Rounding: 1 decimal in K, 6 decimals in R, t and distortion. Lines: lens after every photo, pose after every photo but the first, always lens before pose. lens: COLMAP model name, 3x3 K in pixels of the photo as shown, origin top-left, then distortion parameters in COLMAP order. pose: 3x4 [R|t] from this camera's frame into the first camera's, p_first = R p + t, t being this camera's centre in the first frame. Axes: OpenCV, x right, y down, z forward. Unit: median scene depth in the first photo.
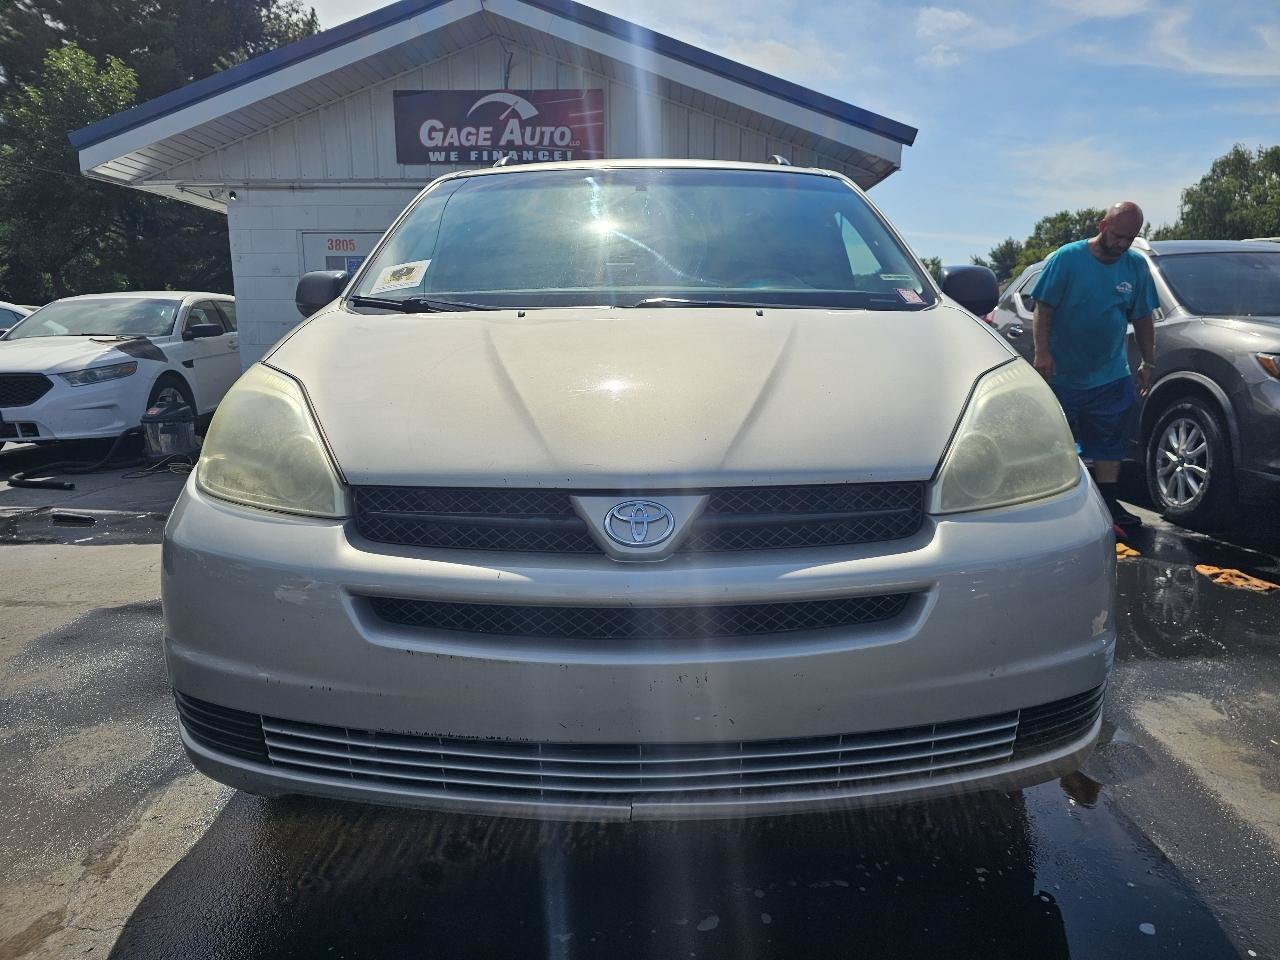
lens RADIAL K [[867.6, 0, 658.8], [0, 867.6, 475.3], [0, 0, 1]] dist [0.051646, -0.041660]
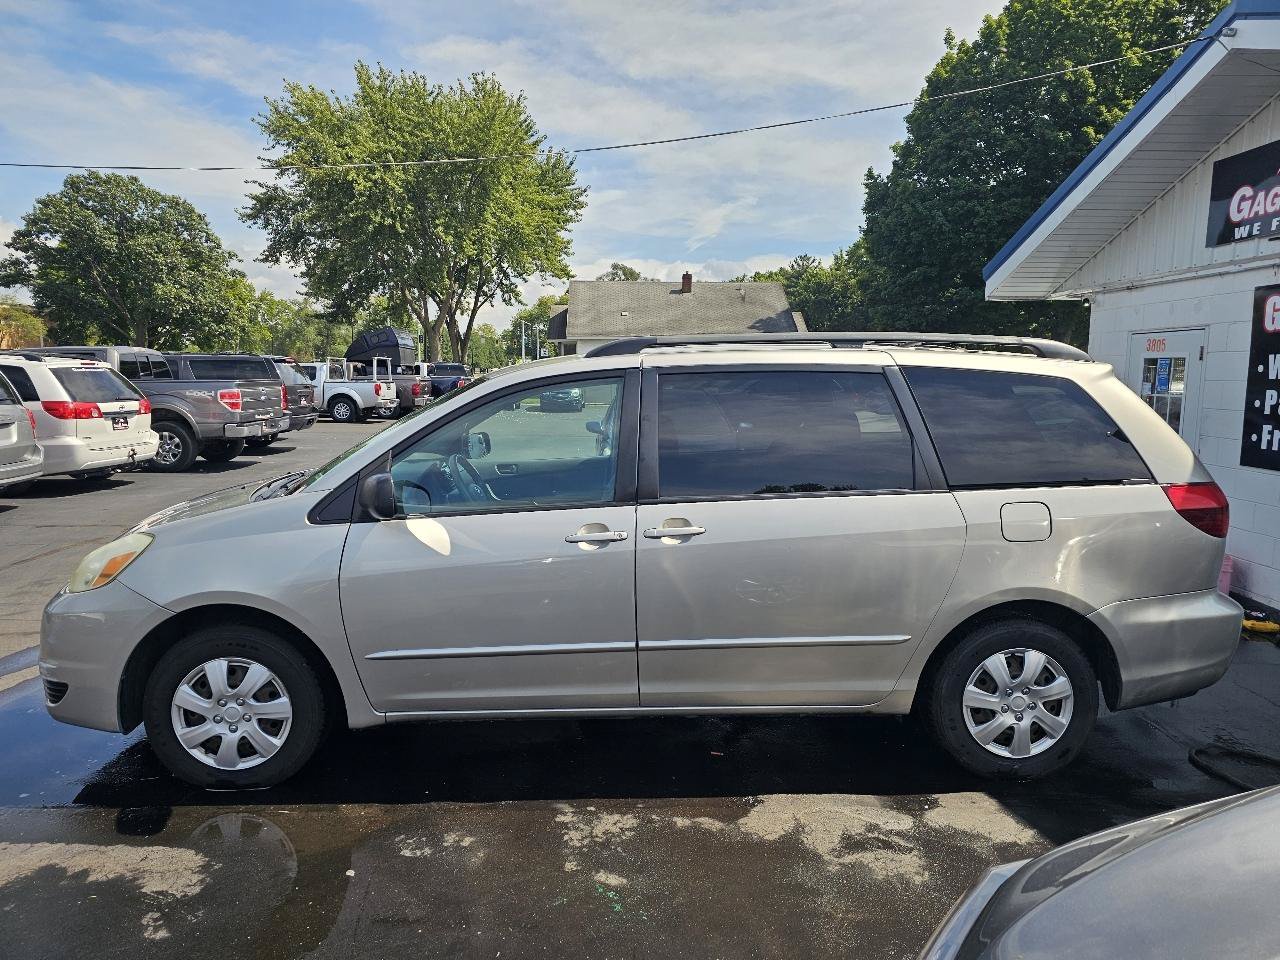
lens RADIAL K [[873.3, 0, 652.3], [0, 873.3, 475.6], [0, 0, 1]] dist [0.062802, -0.054125]
pose [[0.030750, 0.128337, -0.991254, 0.552468], [-0.166464, 0.978530, 0.121525, -0.159854], [0.985568, 0.161272, 0.051453, 0.474378]]
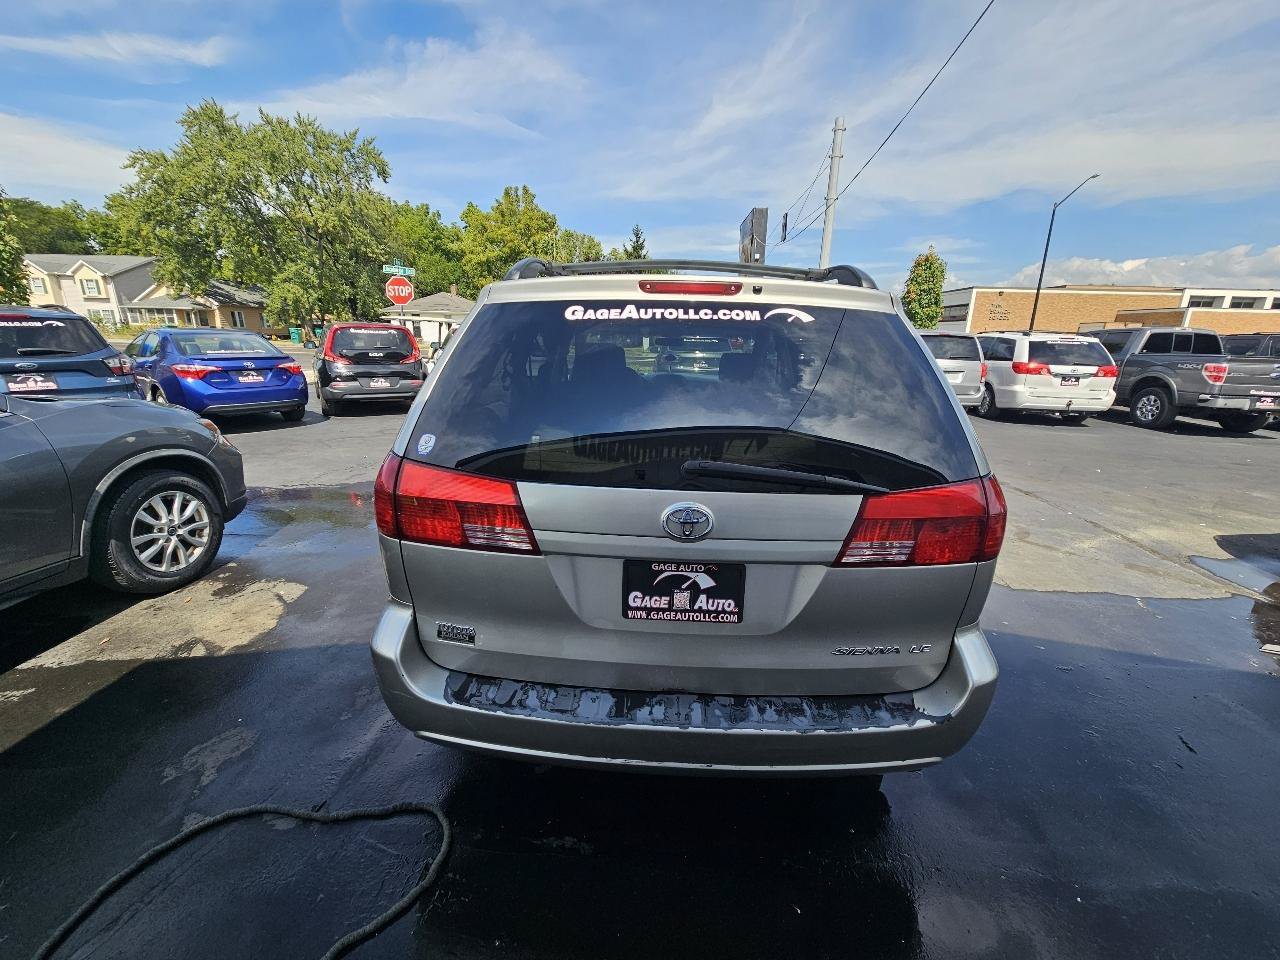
lens RADIAL K [[516.5, 0, 636.9], [0, 516.5, 486.4], [0, 0, 1]] dist [0.002352, -0.000706]
pose [[-0.997161, -0.035853, 0.066222, -0.010475], [-0.003941, 0.903029, 0.429561, -0.218565], [-0.075202, 0.428080, -0.900607, 0.963528]]
